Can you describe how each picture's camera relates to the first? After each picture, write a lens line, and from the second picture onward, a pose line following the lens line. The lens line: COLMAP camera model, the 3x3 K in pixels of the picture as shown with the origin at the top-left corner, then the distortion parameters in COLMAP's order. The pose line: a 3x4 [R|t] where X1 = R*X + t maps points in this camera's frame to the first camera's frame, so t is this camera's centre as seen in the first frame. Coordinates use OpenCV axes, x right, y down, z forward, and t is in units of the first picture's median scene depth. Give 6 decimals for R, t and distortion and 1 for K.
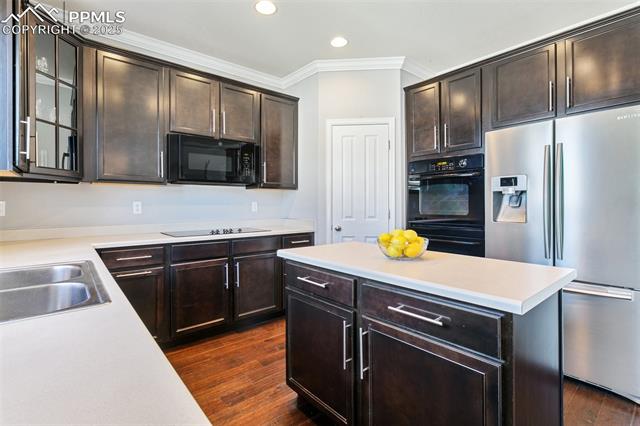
lens RADIAL K [[311.3, 0, 325.0], [0, 311.3, 204.6], [0, 0, 1]] dist [-0.000238, -0.000017]
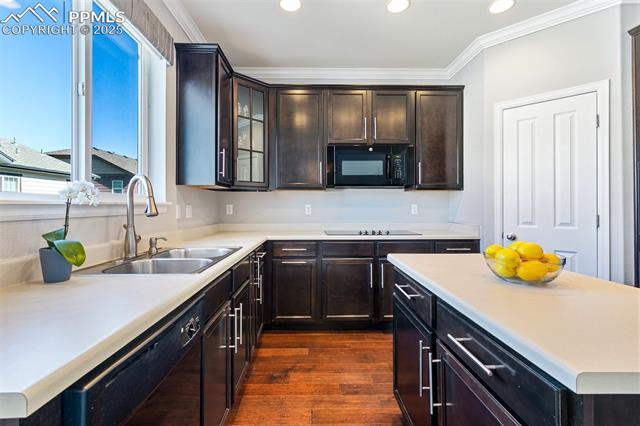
lens RADIAL K [[313.1, 0, 314.3], [0, 313.1, 205.8], [0, 0, 1]] dist [0.000615, 0.000829]
pose [[0.762960, -0.000880, -0.646445, 0.213725], [-0.001049, 0.999996, -0.002600, -0.001049], [0.646445, 0.002661, 0.762956, 0.072531]]
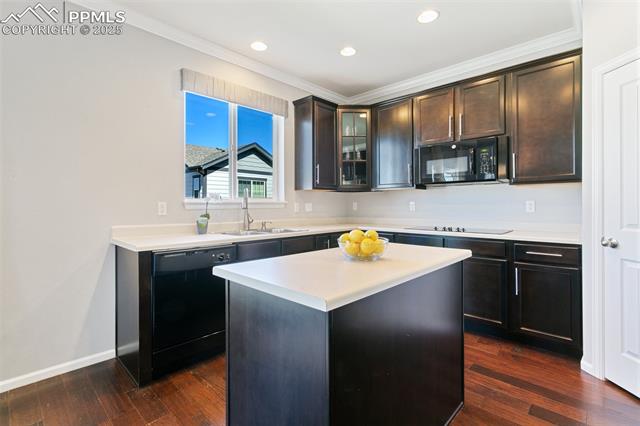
lens RADIAL K [[303.2, 0, 317.2], [0, 303.2, 207.0], [0, 0, 1]] dist [-0.000575, -0.000092]
pose [[0.085786, 0.010392, -0.996259, 0.691117], [0.002146, 0.999941, 0.010615, -0.001373], [0.996311, -0.003049, 0.085758, 0.472272]]
